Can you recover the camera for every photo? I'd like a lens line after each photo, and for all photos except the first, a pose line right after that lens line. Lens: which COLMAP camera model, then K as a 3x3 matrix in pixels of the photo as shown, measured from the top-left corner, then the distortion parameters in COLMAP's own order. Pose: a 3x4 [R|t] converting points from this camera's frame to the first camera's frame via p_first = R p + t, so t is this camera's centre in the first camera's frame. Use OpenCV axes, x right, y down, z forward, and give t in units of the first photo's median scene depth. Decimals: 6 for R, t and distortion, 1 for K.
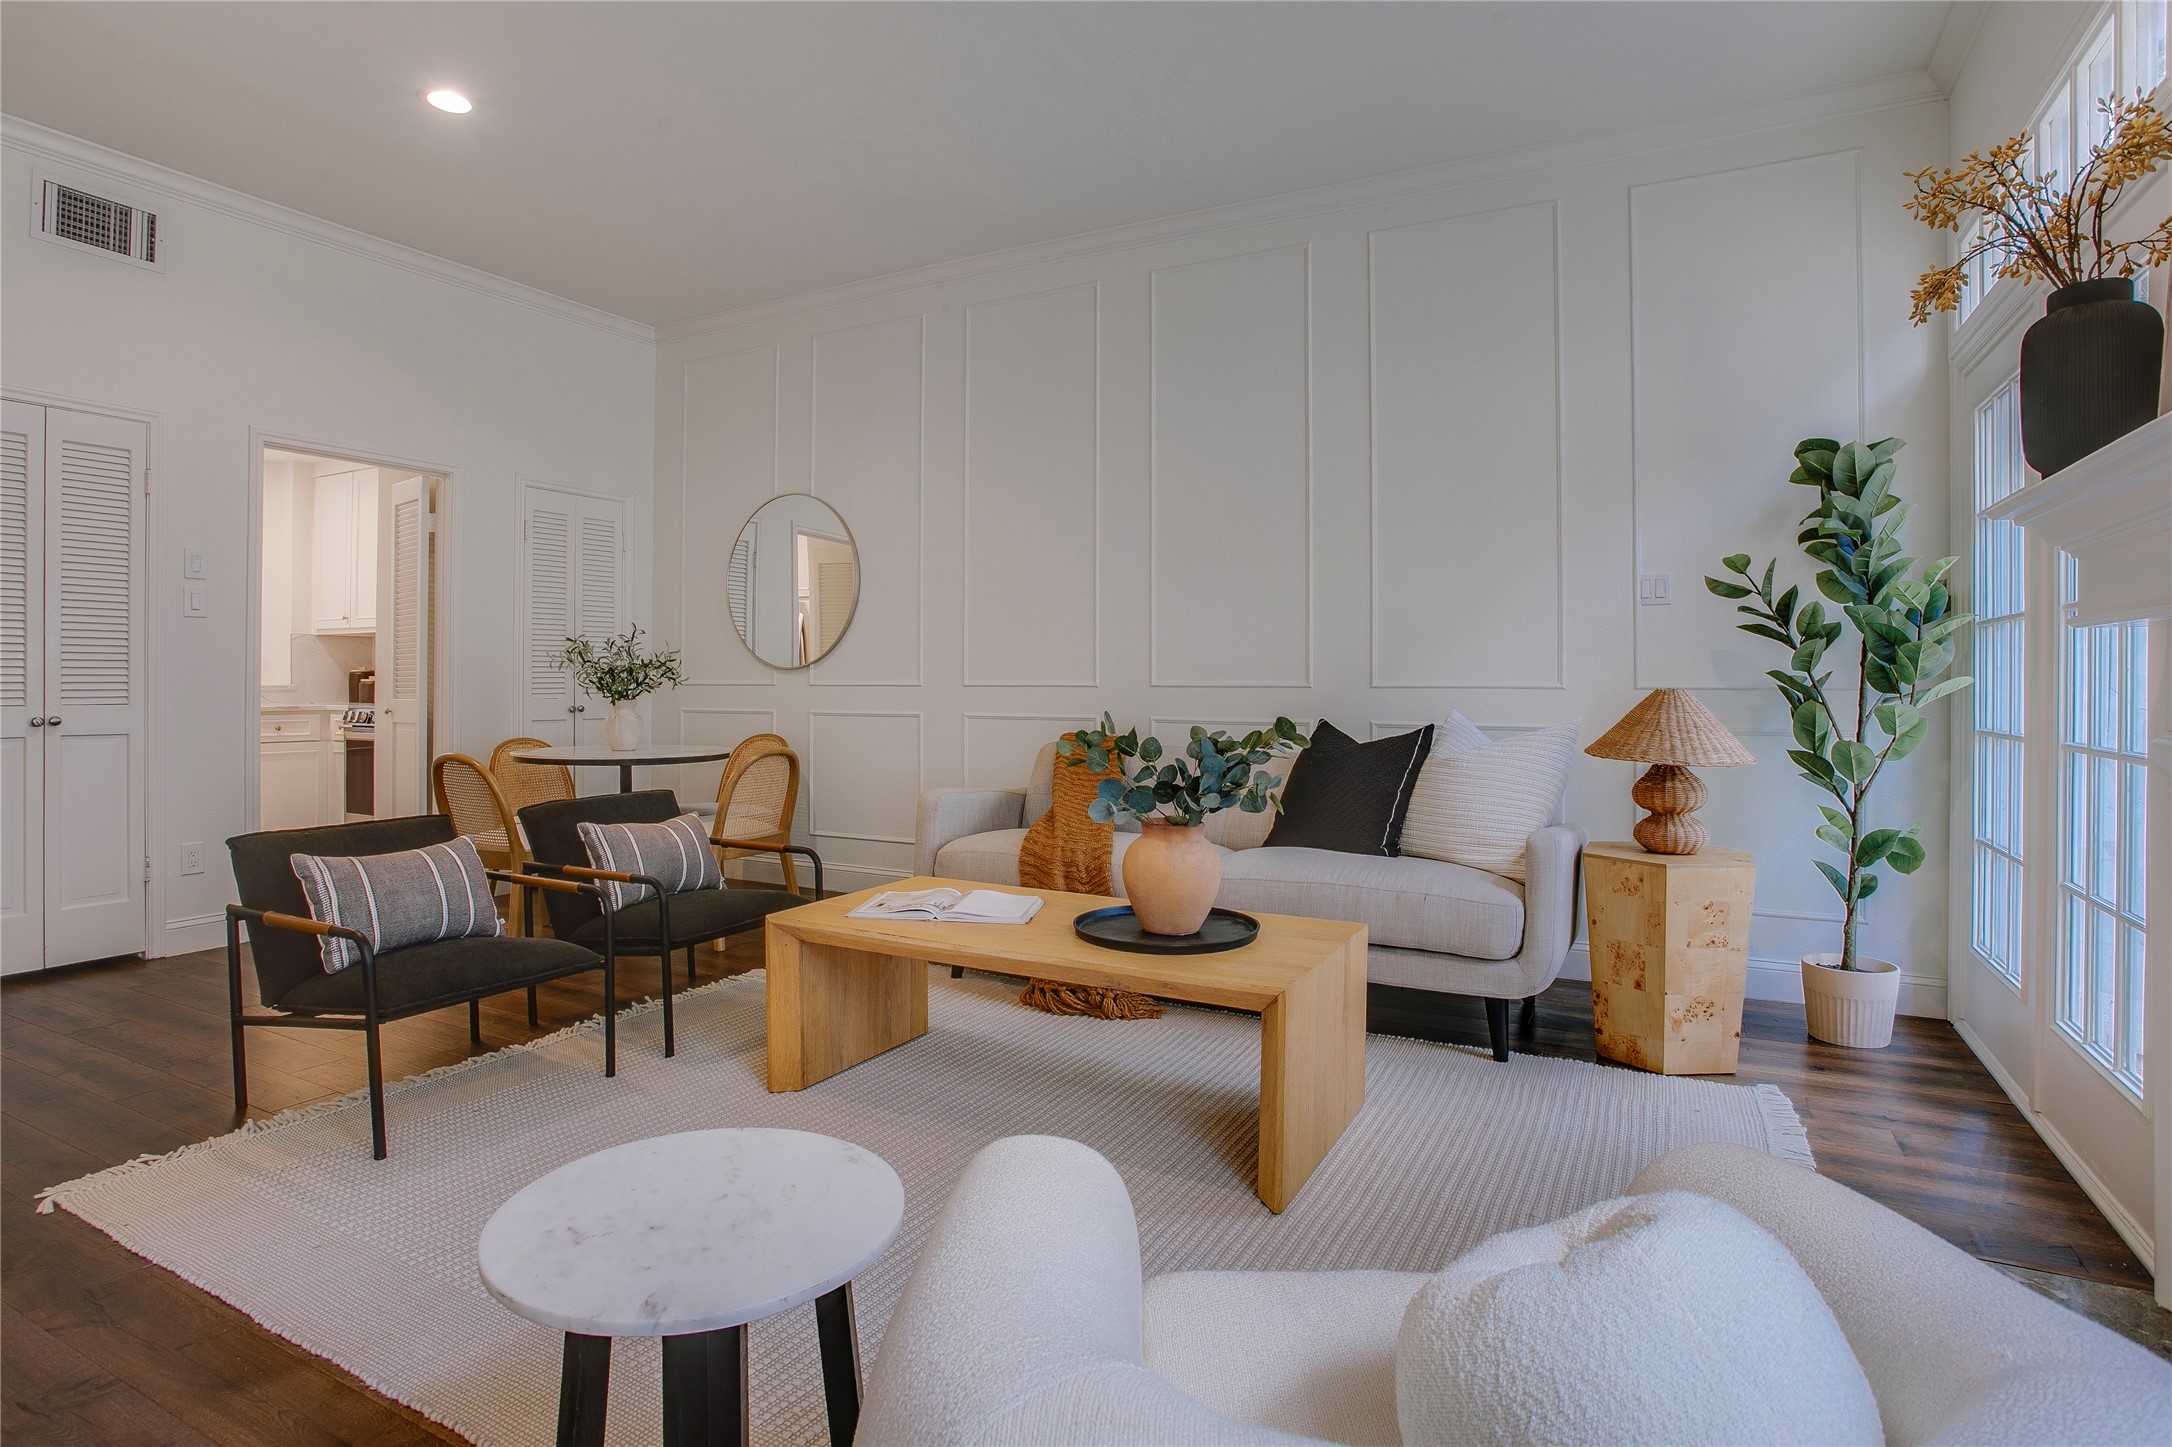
lens RADIAL K [[1137.3, 0, 1088.4], [0, 1137.3, 687.1], [0, 0, 1]] dist [-0.067152, 0.030955]
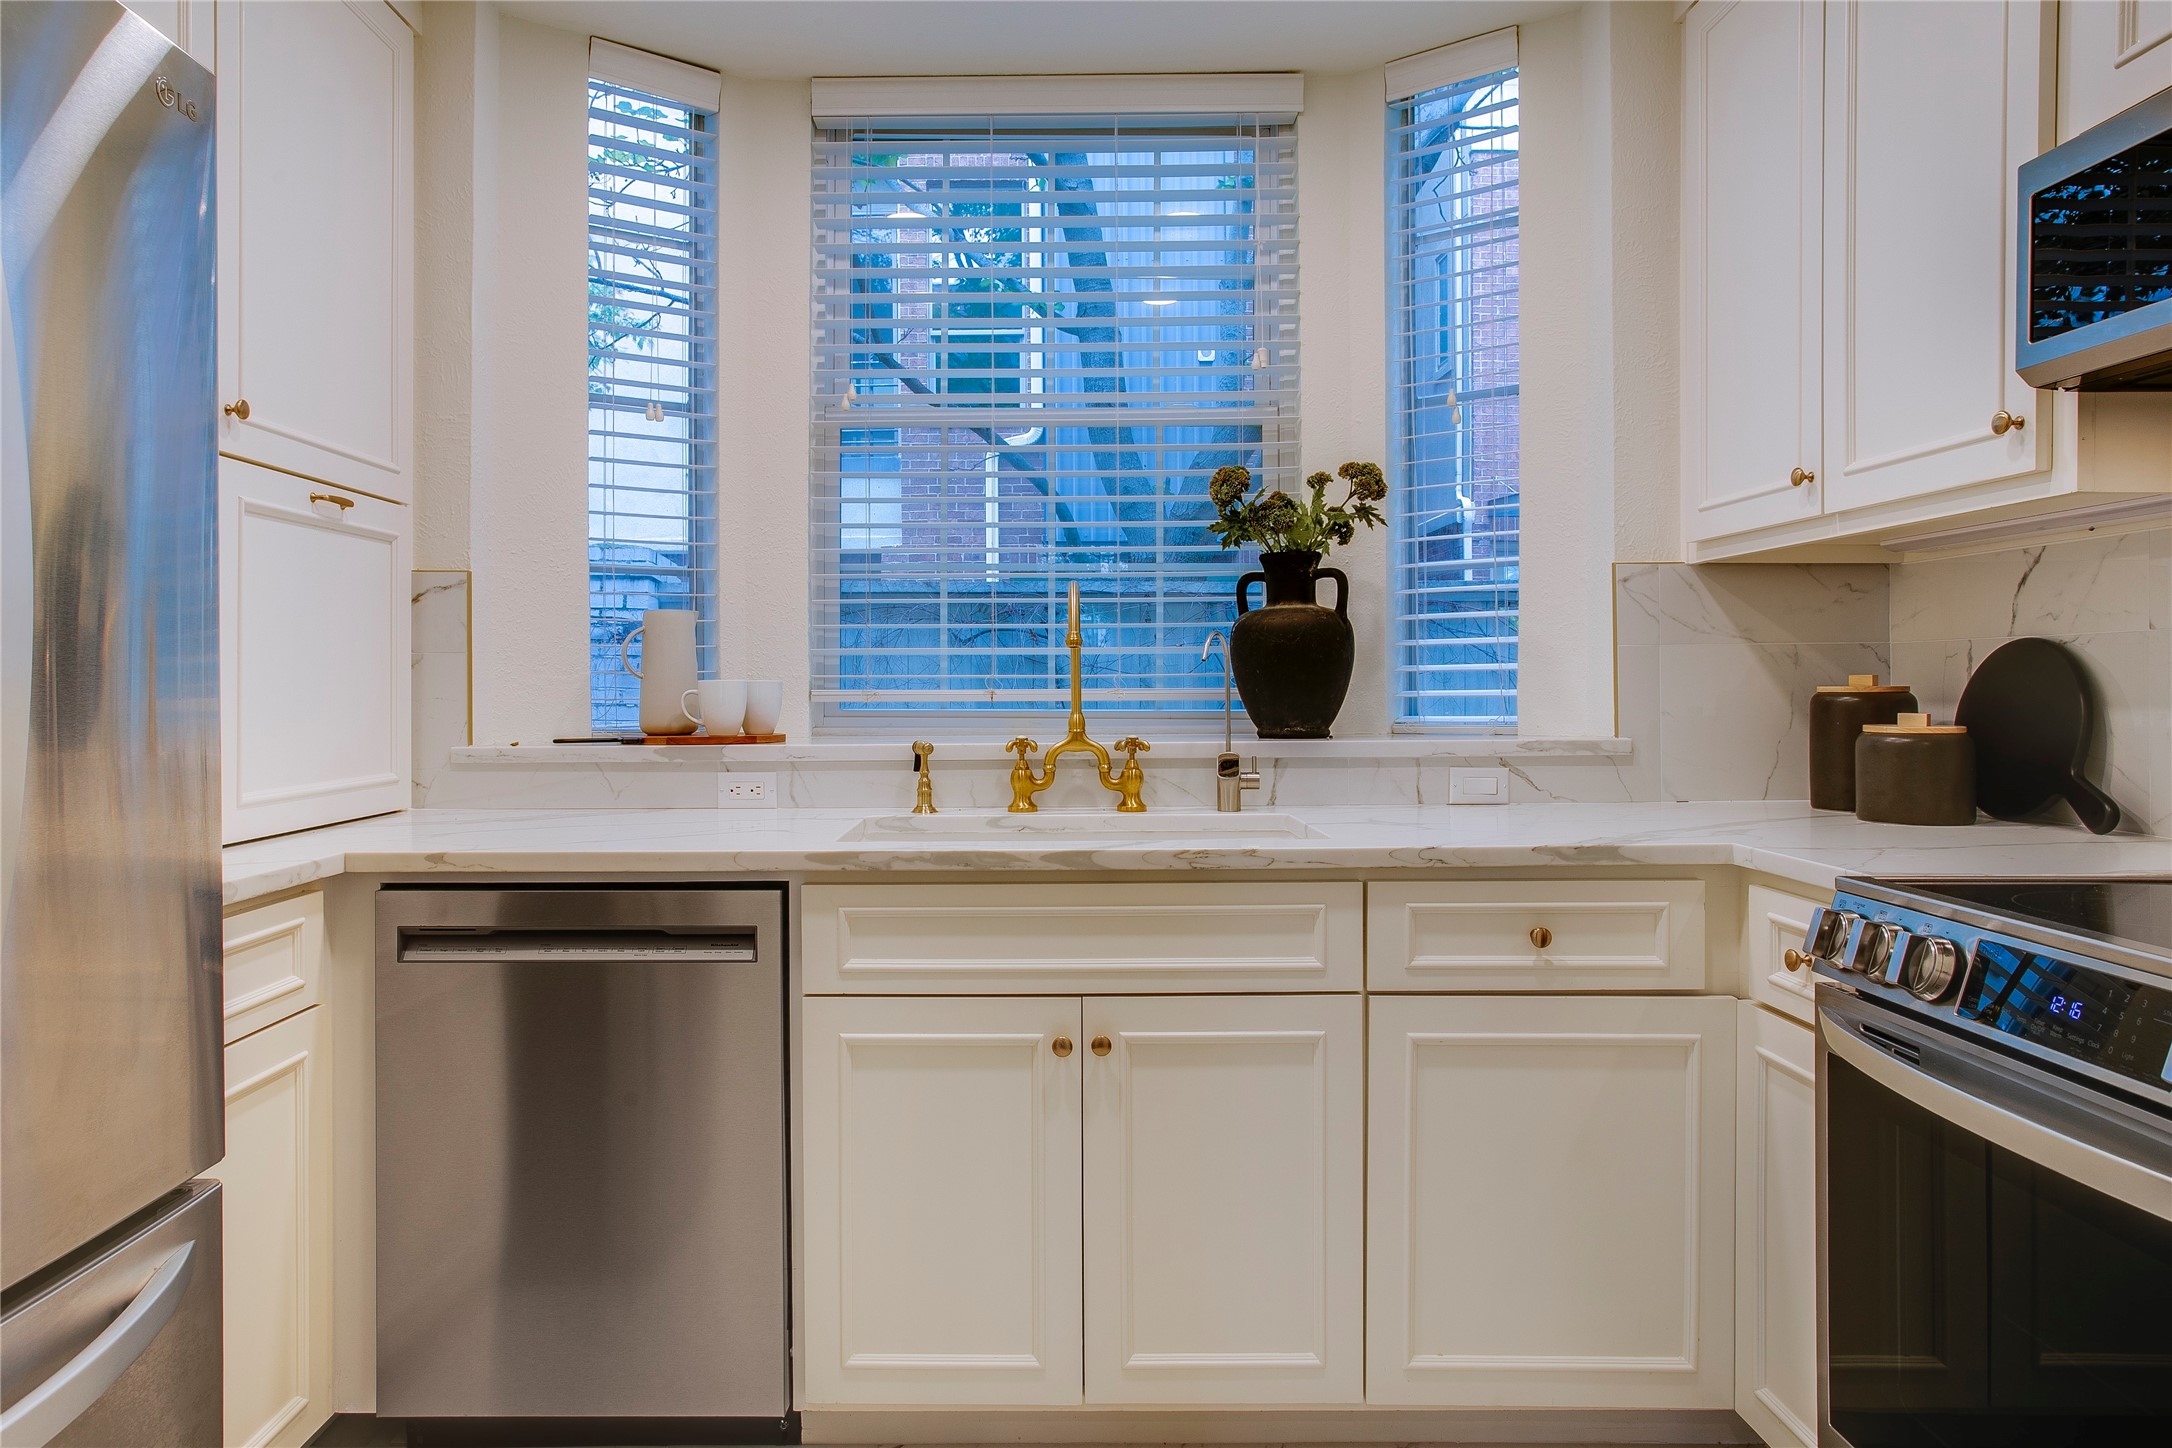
lens RADIAL K [[1362.0, 0, 1021.6], [0, 1362.0, 693.9], [0, 0, 1]] dist [-0.064344, 0.065190]
pose [[0.472951, 0.002250, -0.881086, -0.488297], [0.002793, 0.999988, 0.004052, -0.015977], [0.881084, -0.004377, 0.472939, 0.705169]]
